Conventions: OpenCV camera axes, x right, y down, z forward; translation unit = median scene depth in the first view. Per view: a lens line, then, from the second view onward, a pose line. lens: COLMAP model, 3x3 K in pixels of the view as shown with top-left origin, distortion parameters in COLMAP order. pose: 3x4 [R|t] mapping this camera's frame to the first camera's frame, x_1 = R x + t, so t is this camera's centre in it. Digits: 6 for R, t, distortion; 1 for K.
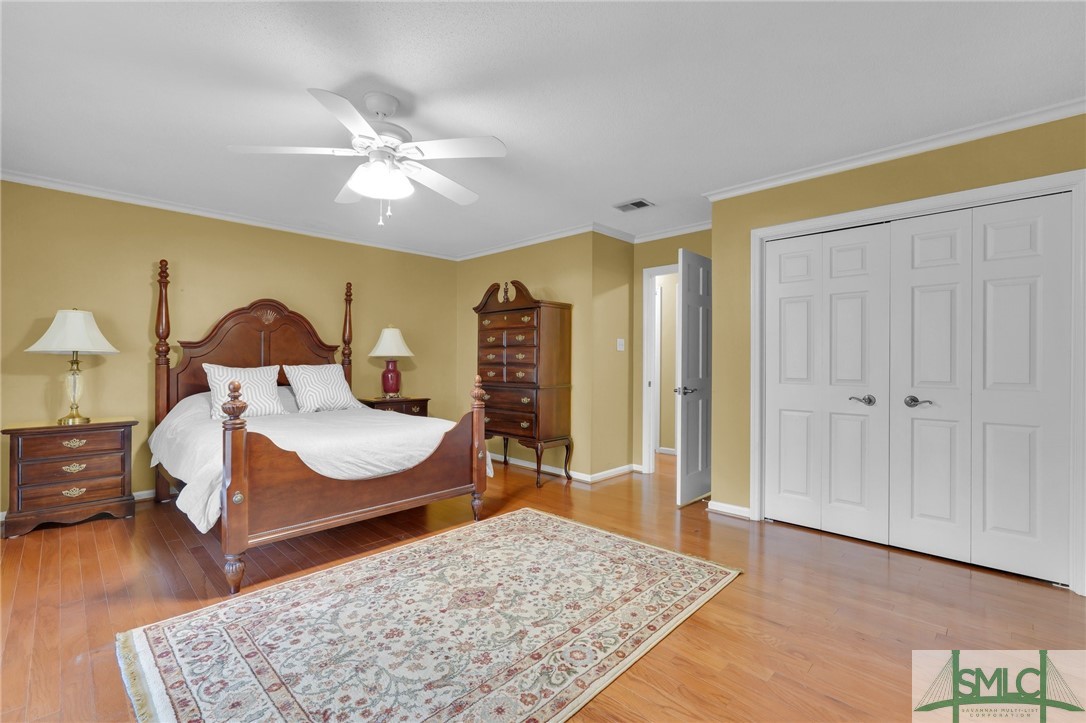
lens RADIAL K [[479.7, 0, 545.4], [0, 479.7, 362.1], [0, 0, 1]] dist [-0.019337, 0.009480]
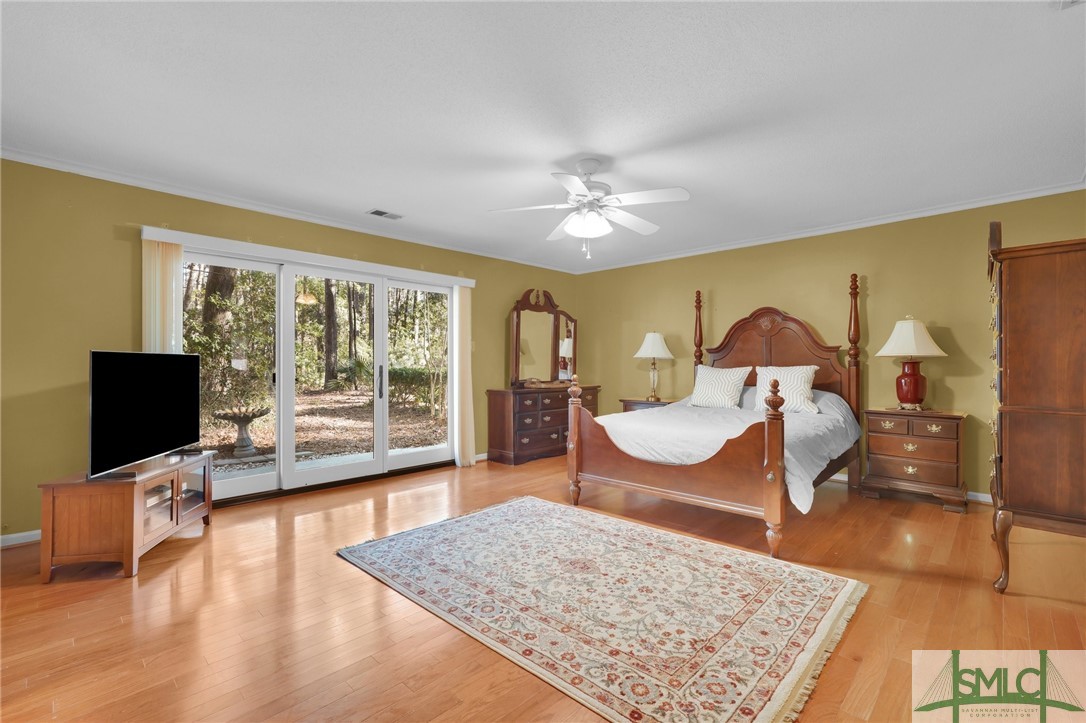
lens RADIAL K [[479.7, 0, 545.4], [0, 479.7, 362.1], [0, 0, 1]] dist [-0.019337, 0.009480]
pose [[0.003527, -0.006001, -0.999976, 0.911603], [-0.000172, 0.999982, -0.006001, 0.004748], [0.999994, 0.000193, 0.003526, 0.823416]]
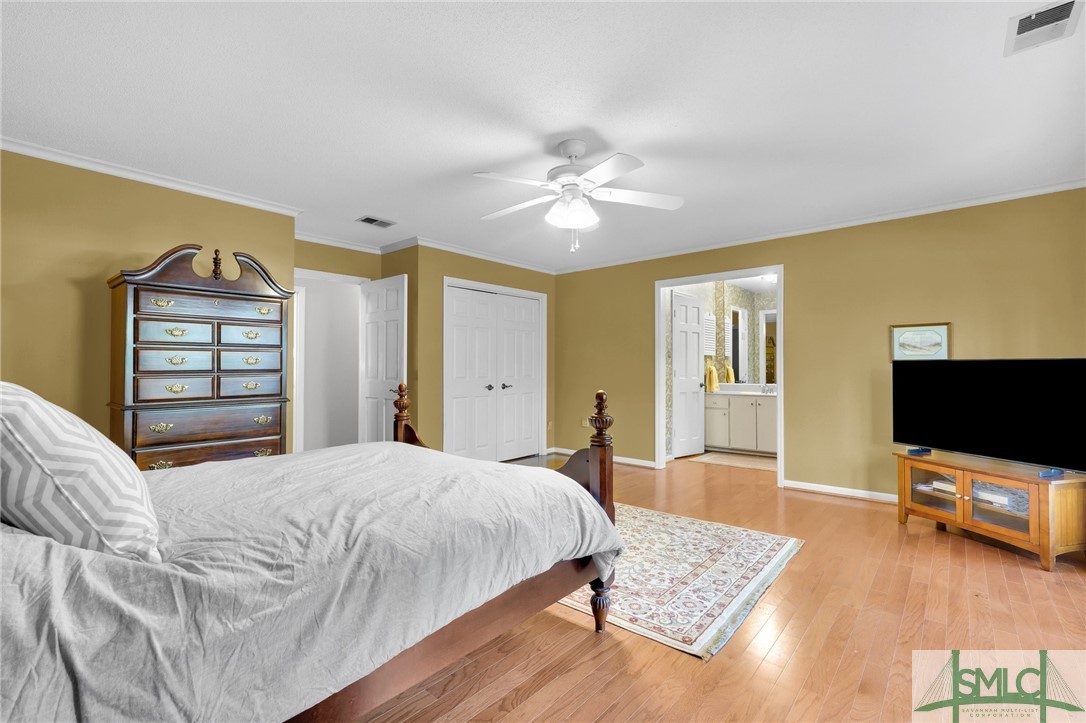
lens RADIAL K [[479.7, 0, 545.4], [0, 479.7, 362.1], [0, 0, 1]] dist [-0.019337, 0.009480]
pose [[-0.056969, 0.005543, 0.998361, -1.419635], [0.000102, 0.999985, -0.005546, -0.009333], [-0.998376, -0.000215, -0.056969, 1.064409]]
